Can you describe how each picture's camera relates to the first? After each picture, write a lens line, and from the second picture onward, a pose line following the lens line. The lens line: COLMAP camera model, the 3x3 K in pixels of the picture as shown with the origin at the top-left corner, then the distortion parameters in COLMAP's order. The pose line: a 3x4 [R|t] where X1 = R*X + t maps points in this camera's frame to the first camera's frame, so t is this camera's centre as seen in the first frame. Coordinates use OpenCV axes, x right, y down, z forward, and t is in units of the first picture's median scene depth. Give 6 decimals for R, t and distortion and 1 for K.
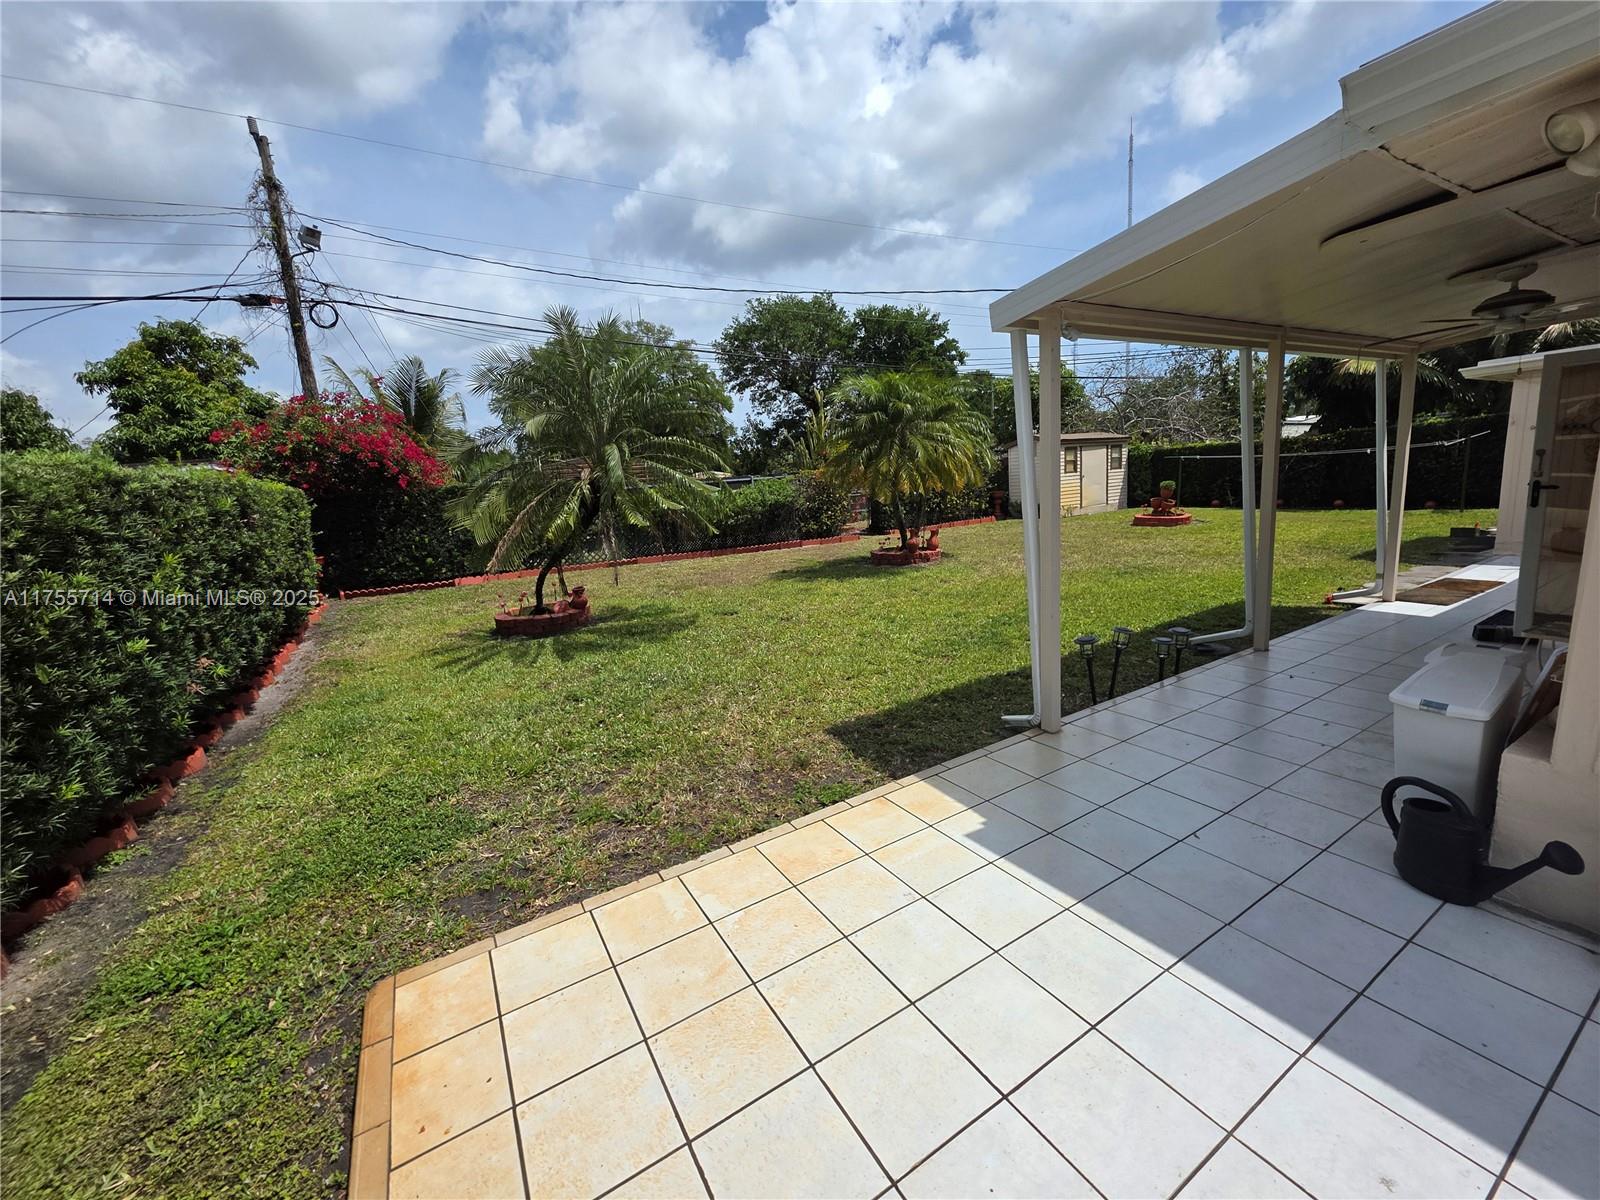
lens RADIAL K [[641.7, 0, 783.7], [0, 641.7, 592.3], [0, 0, 1]] dist [-0.000897, 0.000993]
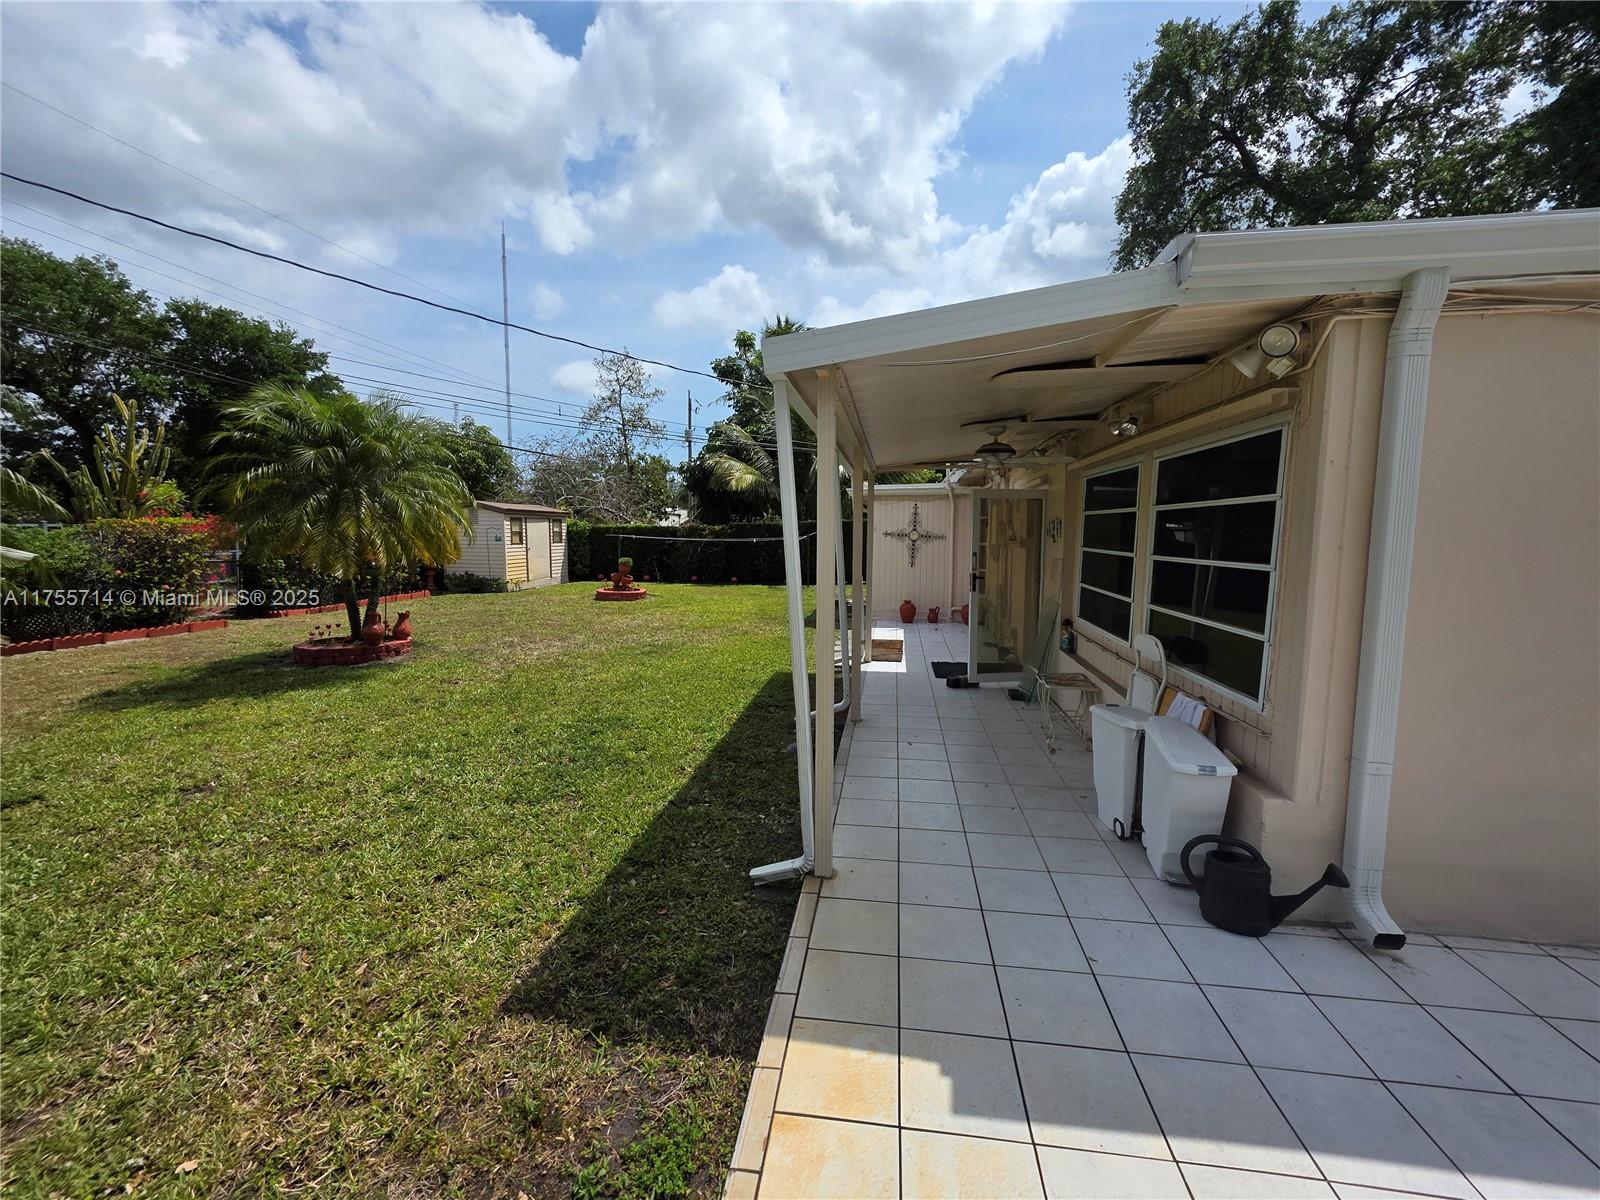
lens RADIAL K [[641.7, 0, 809.1], [0, 641.7, 594.1], [0, 0, 1]] dist [-0.000897, 0.000993]
pose [[0.607432, -0.010549, 0.794302, -0.044623], [0.093947, 0.993848, -0.058646, -0.017046], [-0.788797, 0.110246, 0.604686, 0.092831]]
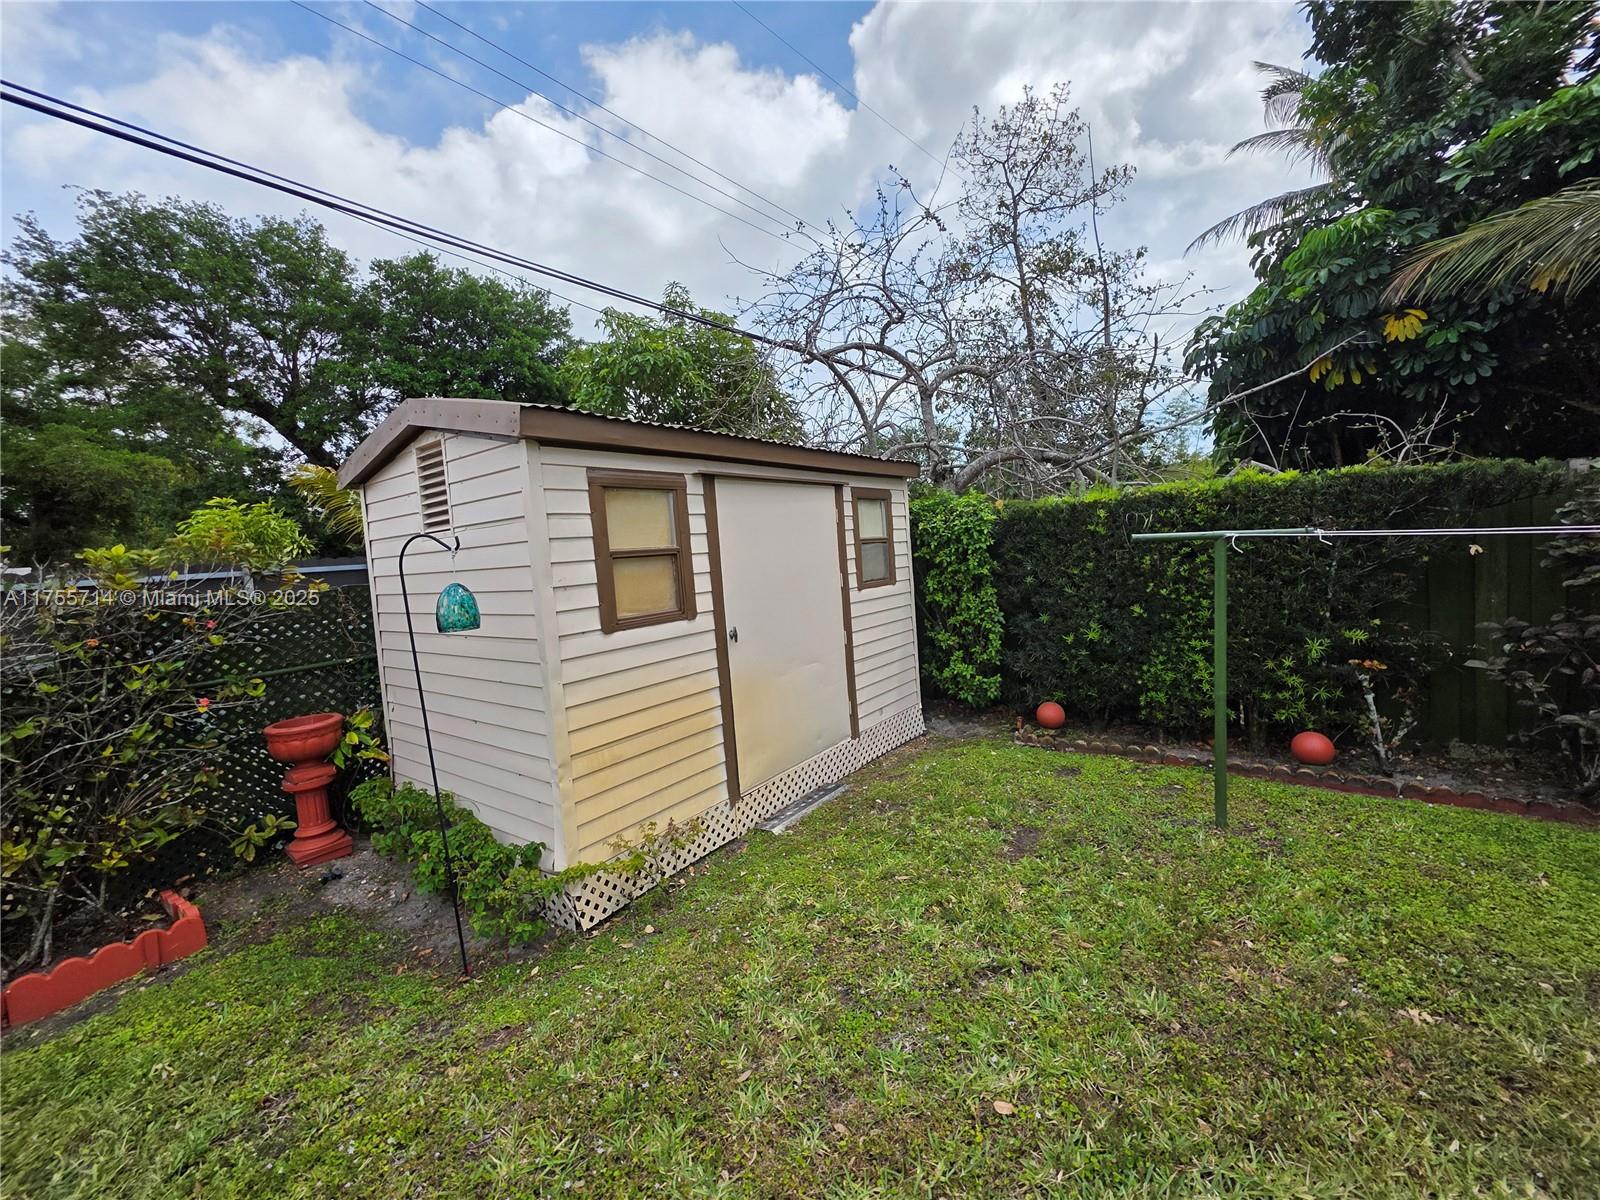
lens RADIAL K [[641.7, 0, 801.4], [0, 641.7, 602.2], [0, 0, 1]] dist [-0.000897, 0.000993]
pose [[0.920660, -0.027298, 0.389409, 0.416894], [0.075477, 0.991176, -0.108965, -0.169568], [-0.382998, 0.129711, 0.914597, 0.829502]]
